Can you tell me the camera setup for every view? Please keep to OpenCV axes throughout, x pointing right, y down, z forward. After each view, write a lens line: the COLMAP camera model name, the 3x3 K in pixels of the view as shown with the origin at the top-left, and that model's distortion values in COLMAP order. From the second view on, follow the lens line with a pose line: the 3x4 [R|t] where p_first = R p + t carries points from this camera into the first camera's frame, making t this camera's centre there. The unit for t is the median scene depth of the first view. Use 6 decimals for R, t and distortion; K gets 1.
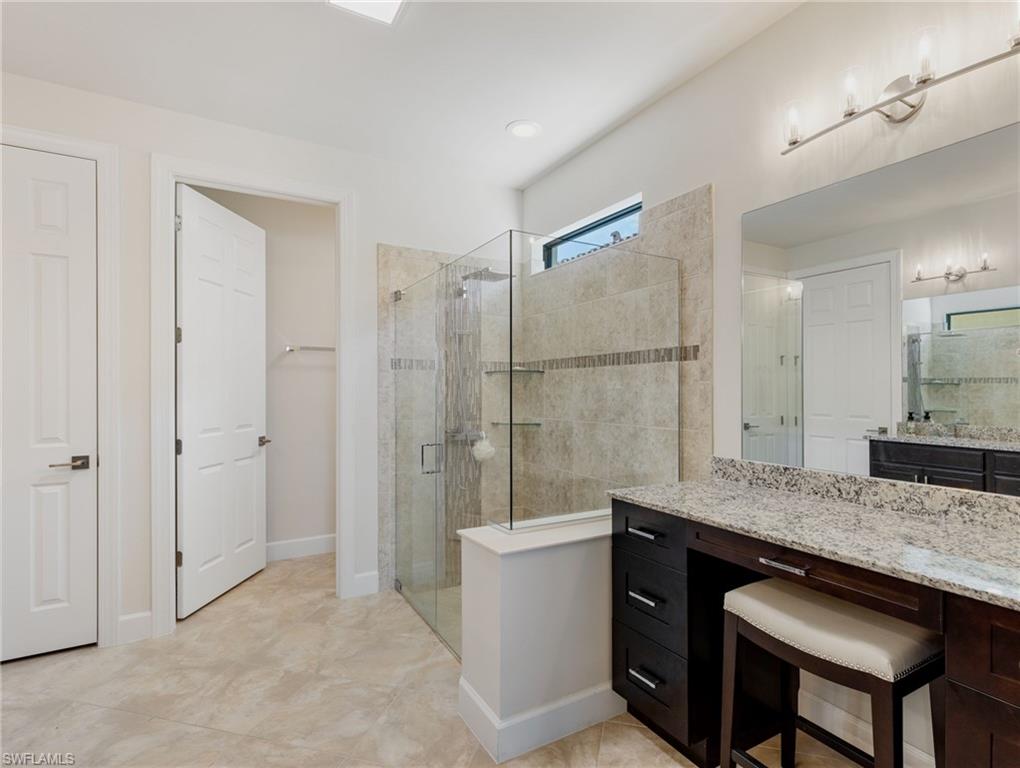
lens RADIAL K [[519.7, 0, 516.3], [0, 519.7, 387.4], [0, 0, 1]] dist [0.013861, -0.000139]
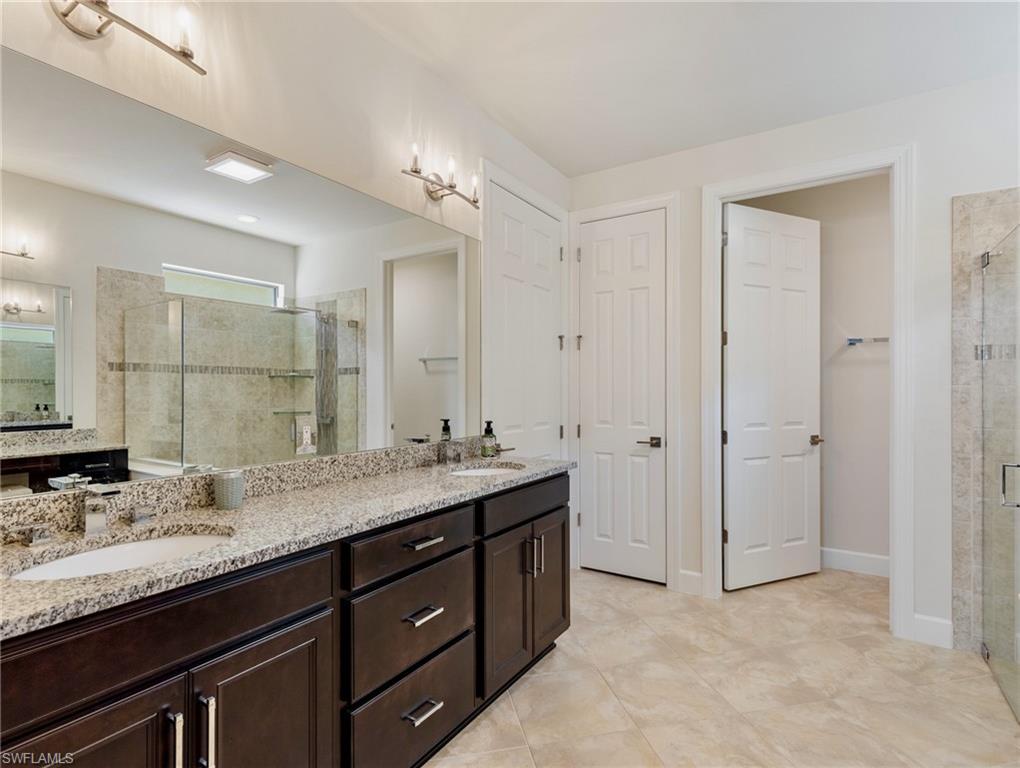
lens RADIAL K [[515.4, 0, 512.5], [0, 515.4, 388.3], [0, 0, 1]] dist [0.009292, 0.000614]
pose [[0.471365, 0.004380, -0.881927, 0.110586], [0.001816, 0.999981, 0.005937, 0.000467], [0.881936, -0.004400, 0.471348, 0.063868]]
